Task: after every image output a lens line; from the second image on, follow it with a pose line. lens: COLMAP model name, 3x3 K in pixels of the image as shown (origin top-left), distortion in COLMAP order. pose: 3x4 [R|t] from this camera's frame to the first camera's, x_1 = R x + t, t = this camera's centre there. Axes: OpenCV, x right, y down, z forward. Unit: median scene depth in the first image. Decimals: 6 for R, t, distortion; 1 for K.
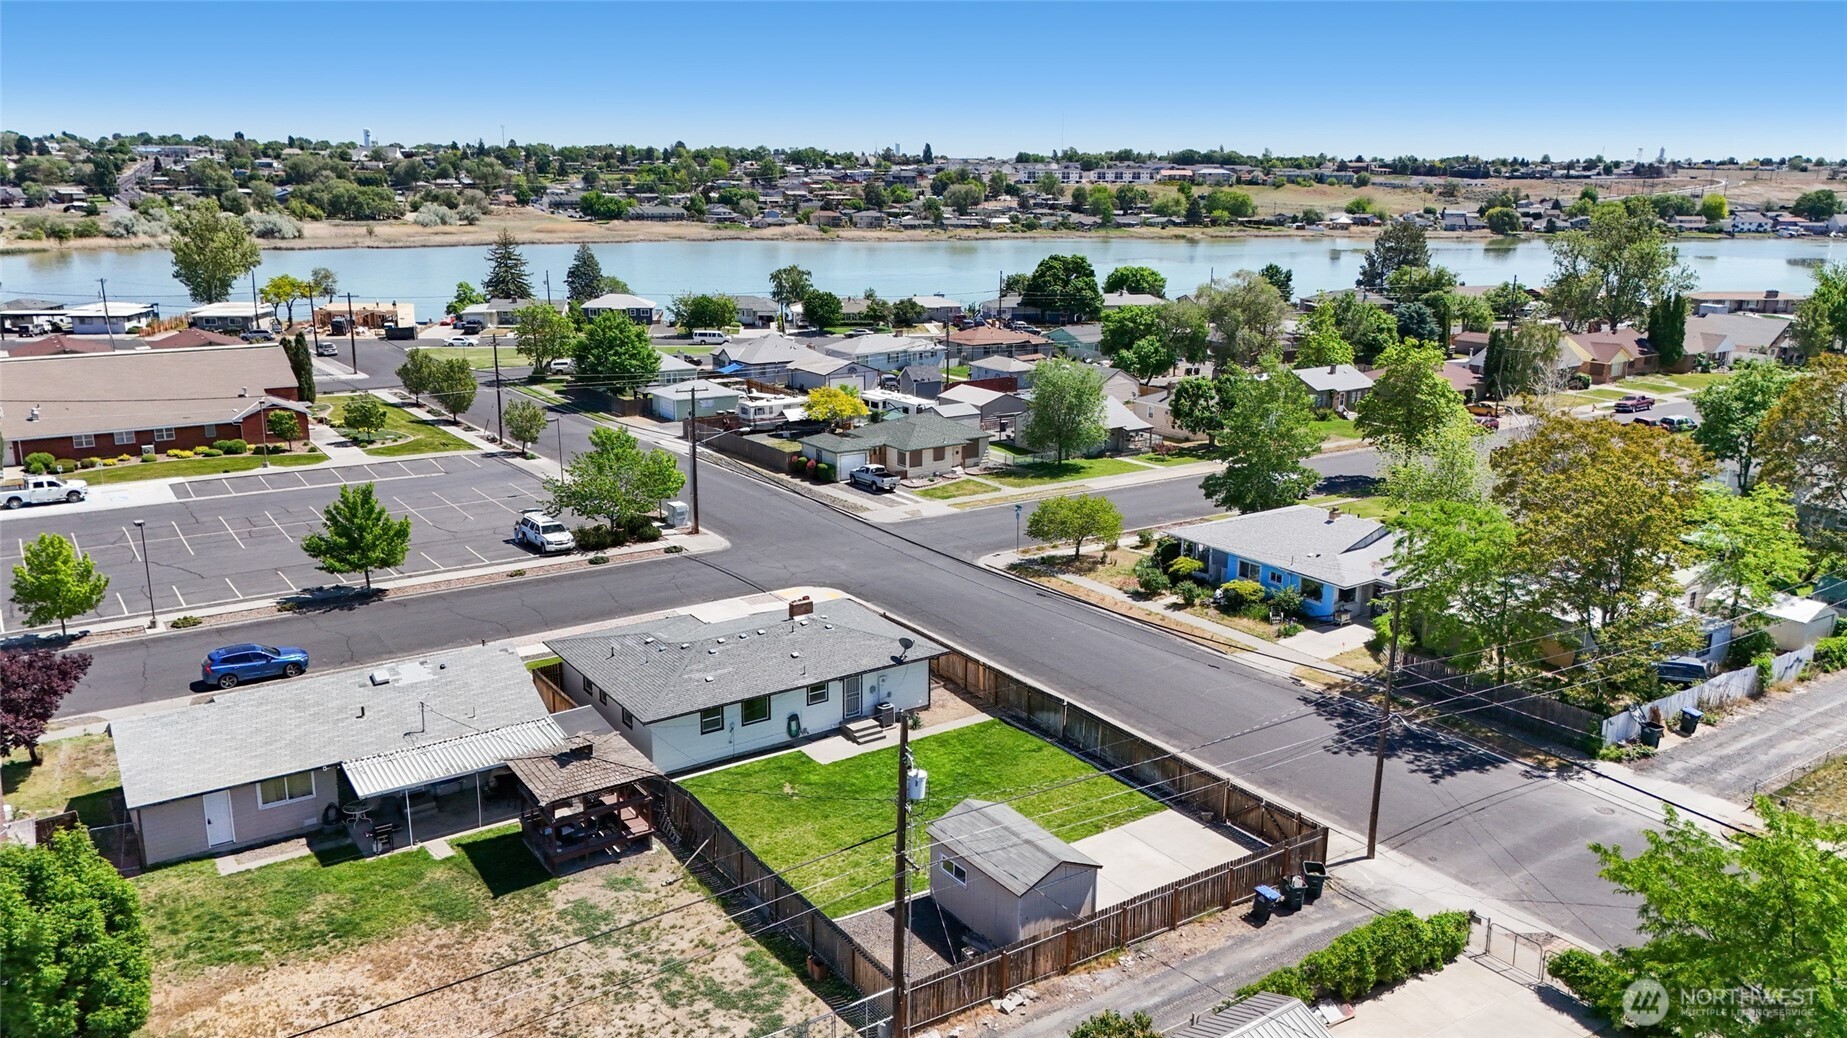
lens RADIAL K [[1358.2, 0, 926.7], [0, 1358.2, 515.1], [0, 0, 1]] dist [0.096001, -0.117690]
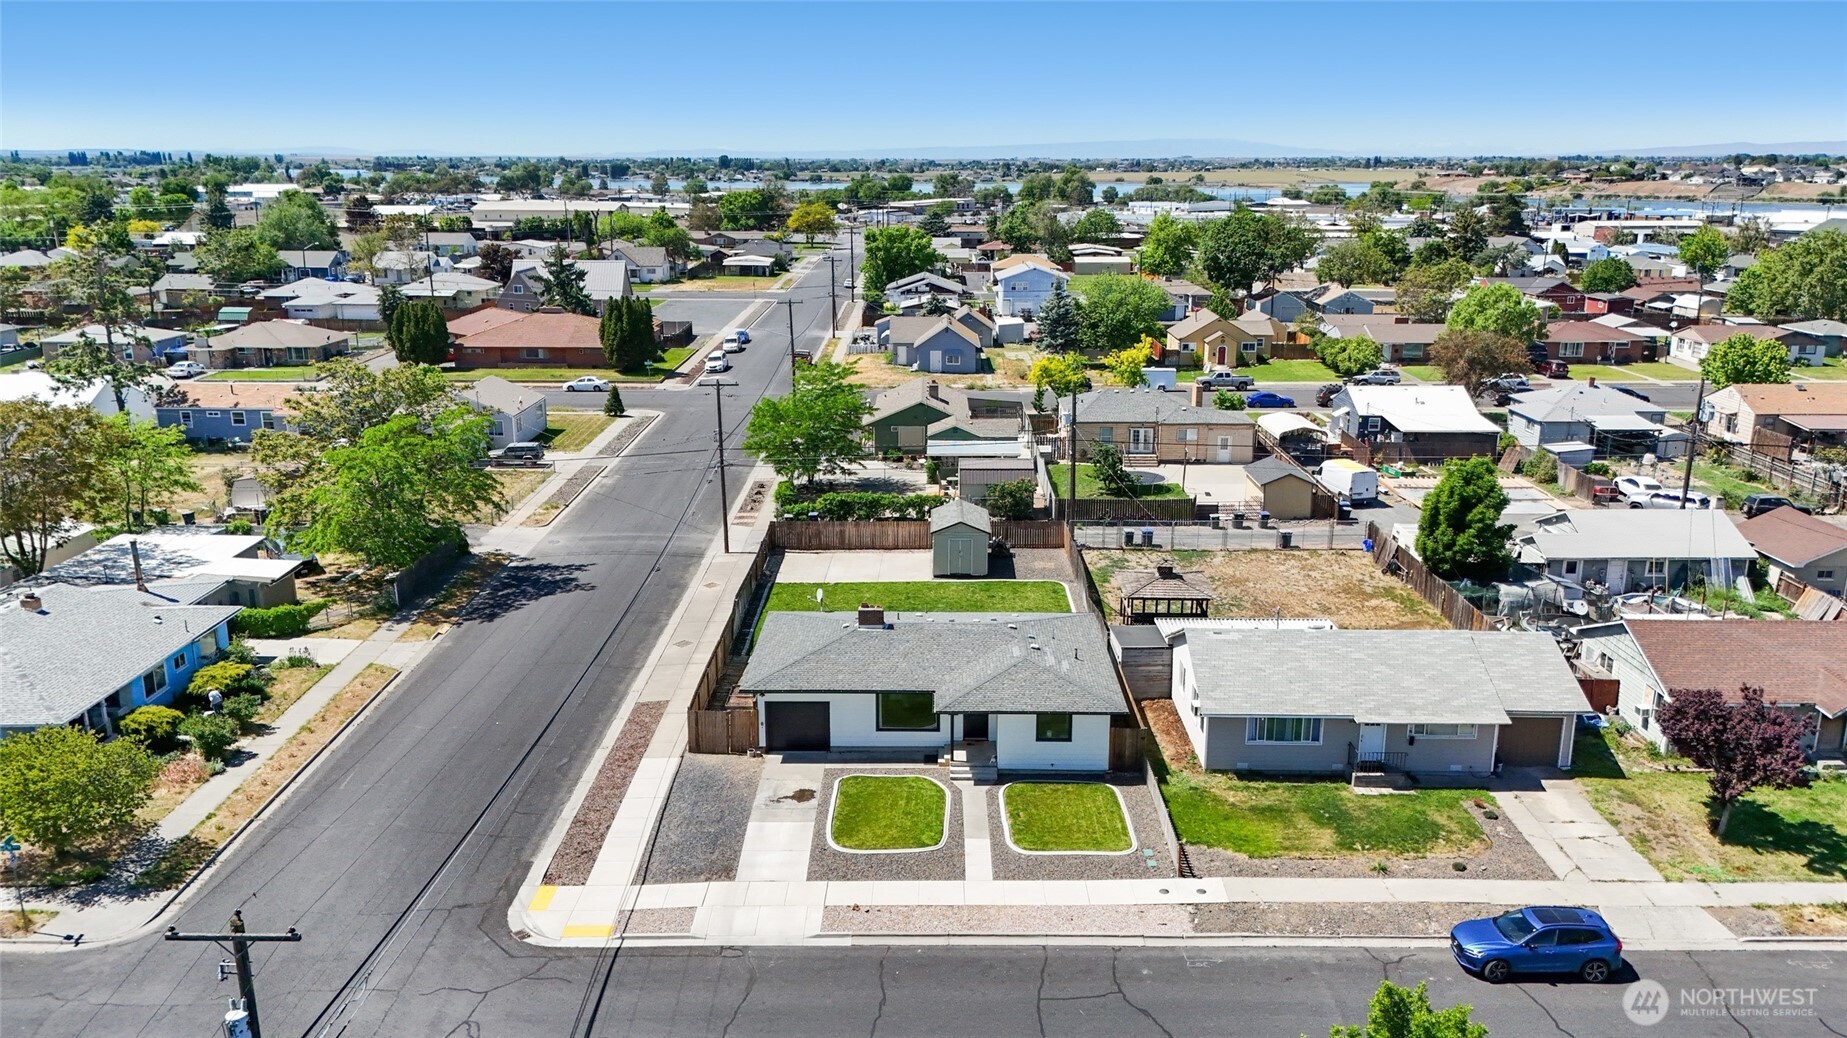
lens RADIAL K [[1358.2, 0, 926.7], [0, 1358.2, 515.1], [0, 0, 1]] dist [0.096001, -0.117690]
pose [[-0.821163, -0.154888, 0.549273, -0.482497], [0.131537, 0.885184, 0.446259, -0.308045], [-0.555328, 0.438702, -0.706507, 1.260497]]
